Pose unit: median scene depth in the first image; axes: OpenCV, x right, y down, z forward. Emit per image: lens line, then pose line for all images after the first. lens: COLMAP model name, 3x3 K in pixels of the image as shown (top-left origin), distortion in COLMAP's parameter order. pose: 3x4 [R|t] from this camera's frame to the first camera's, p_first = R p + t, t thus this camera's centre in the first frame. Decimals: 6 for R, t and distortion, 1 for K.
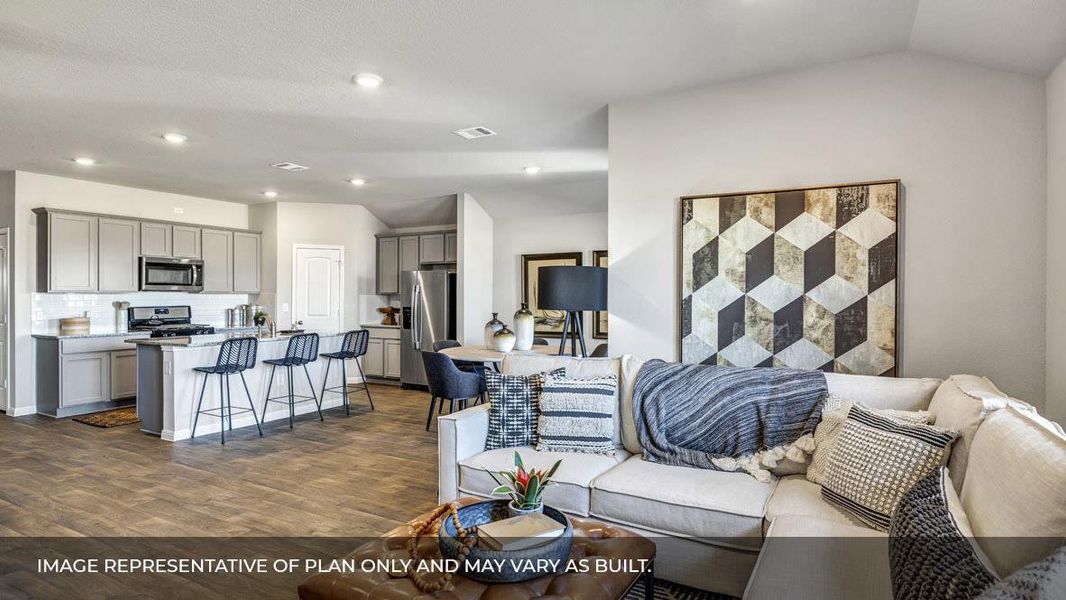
lens RADIAL K [[566.5, 0, 532.8], [0, 566.5, 295.3], [0, 0, 1]] dist [0.017279, -0.001116]
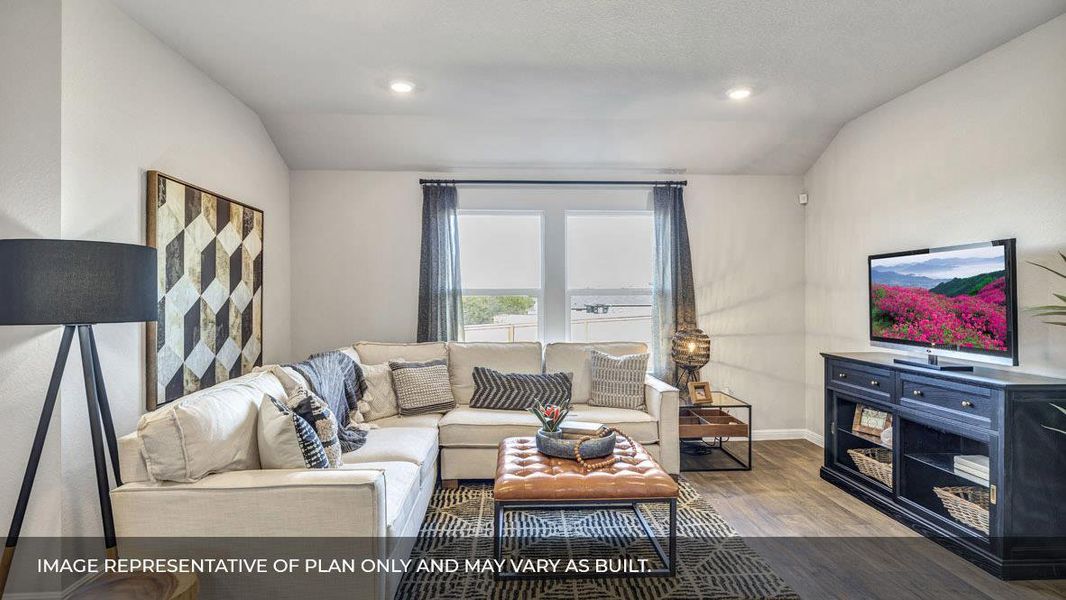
lens RADIAL K [[538.1, 0, 533.1], [0, 538.1, 301.4], [0, 0, 1]] dist [0.013263, -0.000253]
pose [[-0.541120, -0.004231, 0.840935, -0.715423], [0.000735, 0.999985, 0.005504, 0.002595], [-0.840945, 0.003596, -0.541109, 1.073005]]
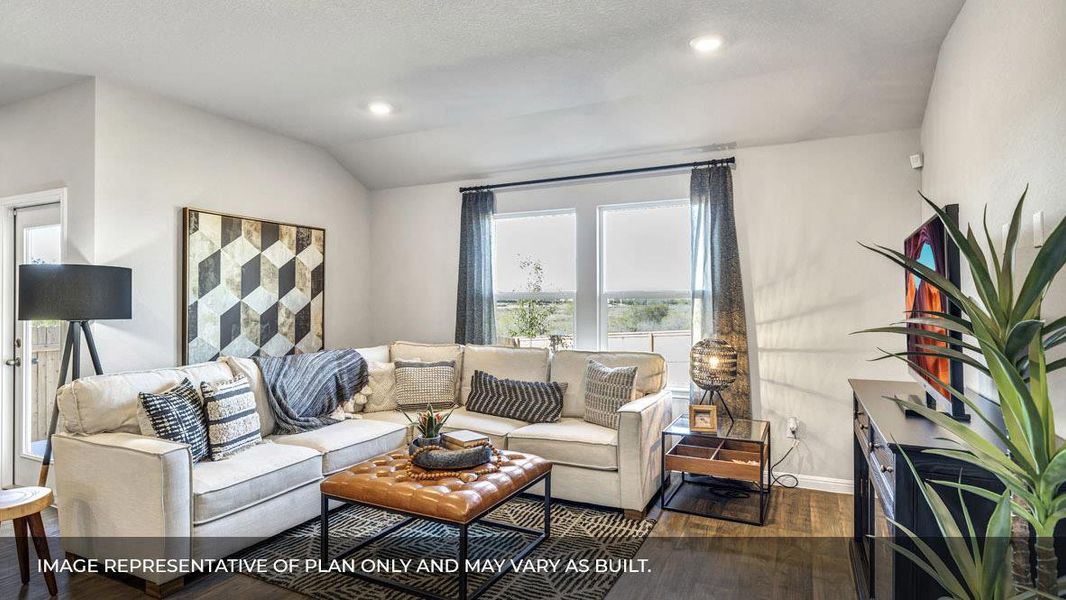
lens RADIAL K [[566.5, 0, 538.3], [0, 566.5, 297.9], [0, 0, 1]] dist [0.017279, -0.001116]
pose [[-0.061645, 0.004716, 0.998087, -0.918426], [0.001053, 0.999989, -0.004660, -0.001295], [-0.998098, 0.000764, -0.061649, 0.464804]]
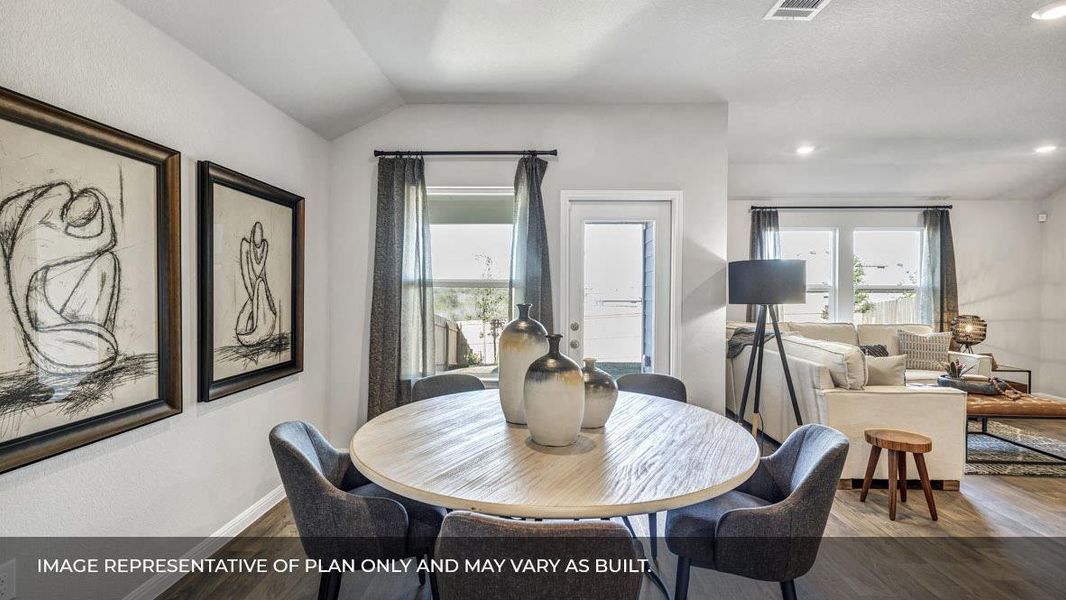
lens RADIAL K [[480.8, 0, 527.7], [0, 480.8, 297.9], [0, 0, 1]] dist [-0.002580, -0.000339]
pose [[-0.449168, -0.018652, 0.893253, -0.589131], [-0.009072, 0.999826, 0.016316, 0.006447], [-0.893401, -0.000775, -0.449259, 2.052375]]
